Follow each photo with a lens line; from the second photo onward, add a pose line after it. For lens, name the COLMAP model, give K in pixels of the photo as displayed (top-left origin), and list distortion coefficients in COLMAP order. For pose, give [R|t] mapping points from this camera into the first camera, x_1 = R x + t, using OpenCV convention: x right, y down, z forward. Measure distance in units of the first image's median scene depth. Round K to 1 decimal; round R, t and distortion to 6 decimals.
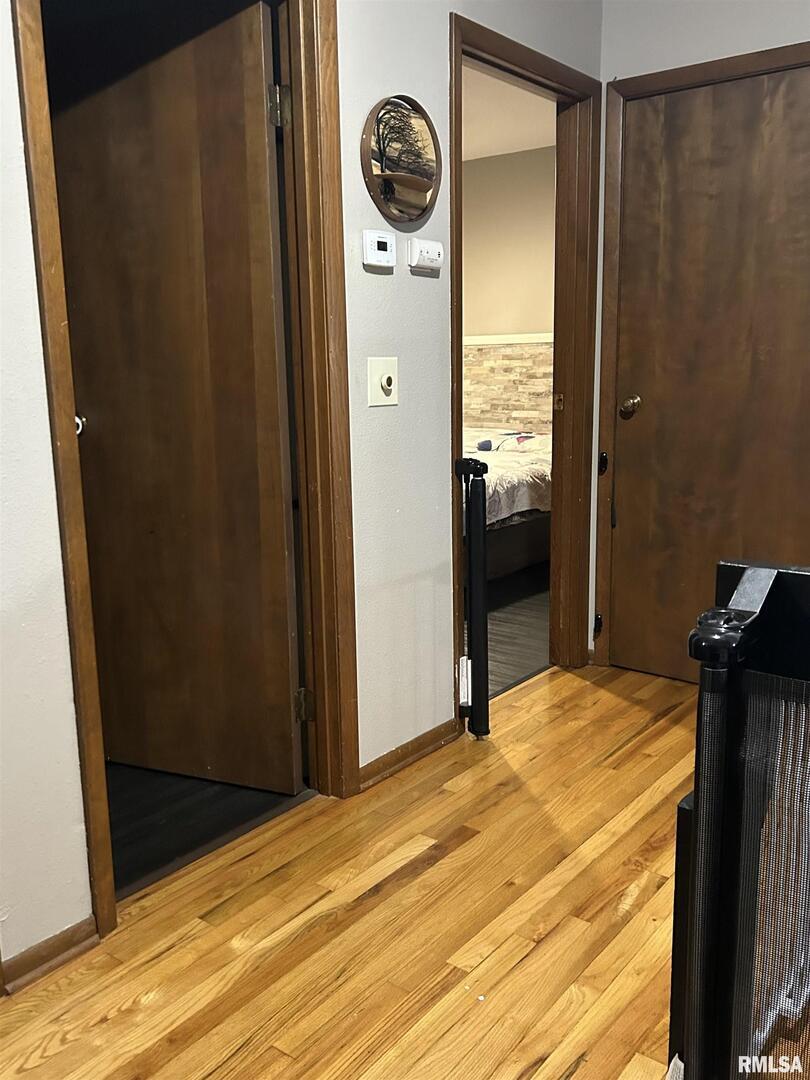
lens RADIAL K [[947.2, 0, 403.8], [0, 947.2, 544.2], [0, 0, 1]] dist [0.008443, -0.010309]
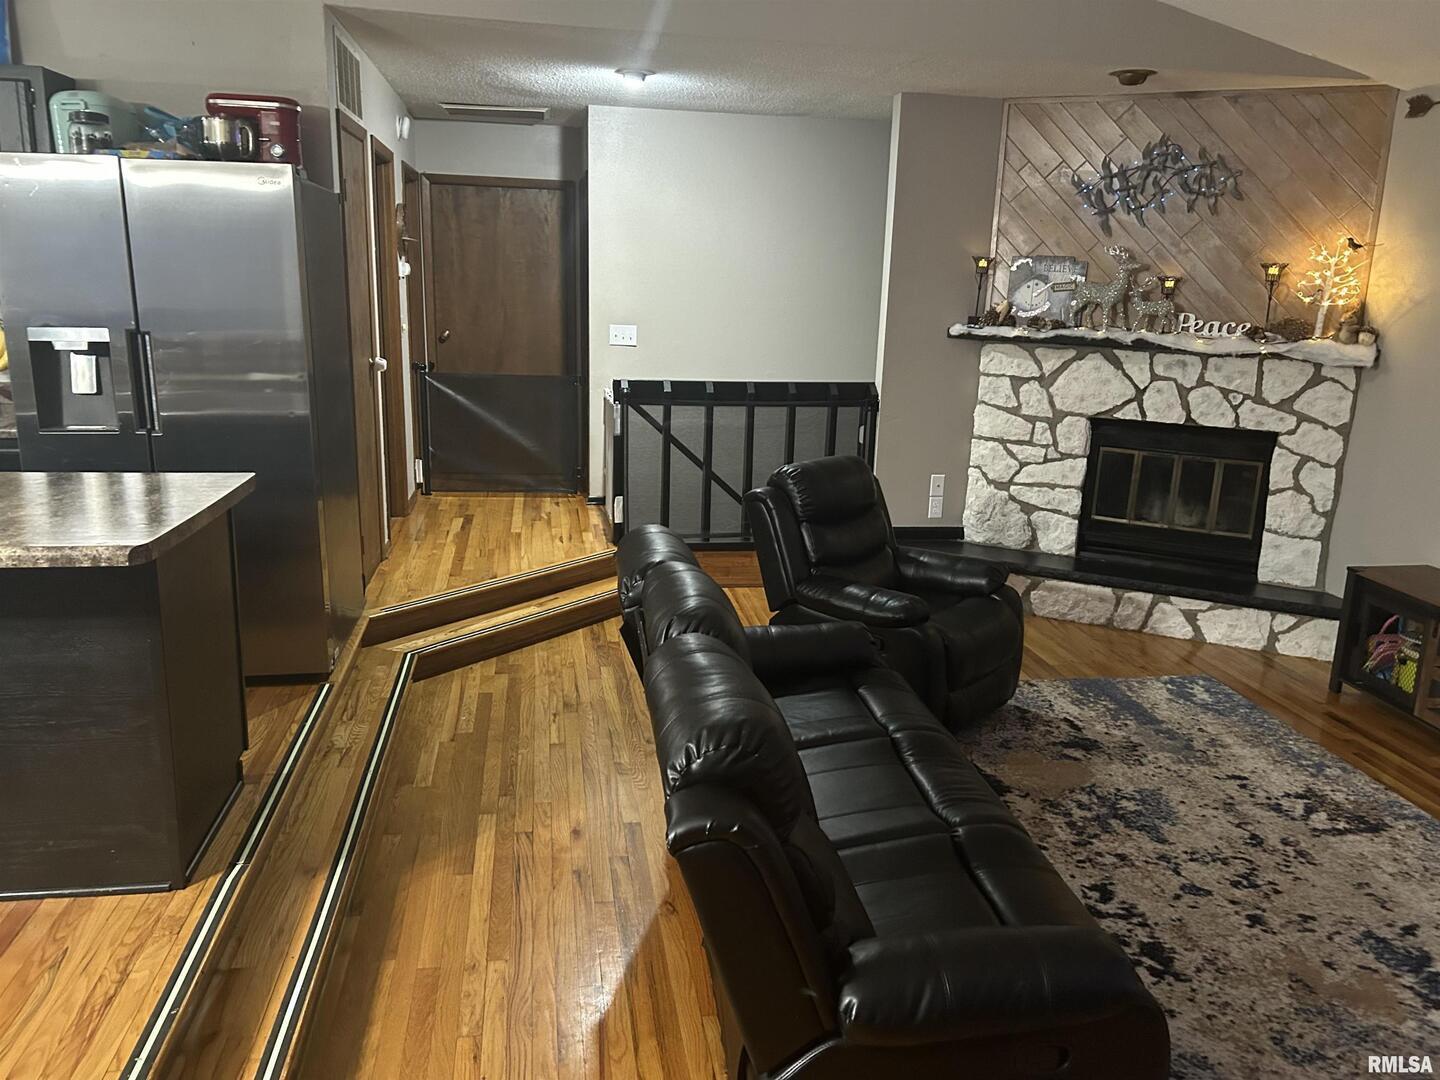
lens RADIAL K [[1082.8, 0, 718.6], [0, 1082.8, 535.2], [0, 0, 1]] dist [0.011070, -0.010268]
pose [[0.667046, -0.133544, 0.732949, -1.194241], [0.099564, 0.990958, 0.089942, 0.131194], [-0.738333, 0.012980, 0.674311, -1.035702]]
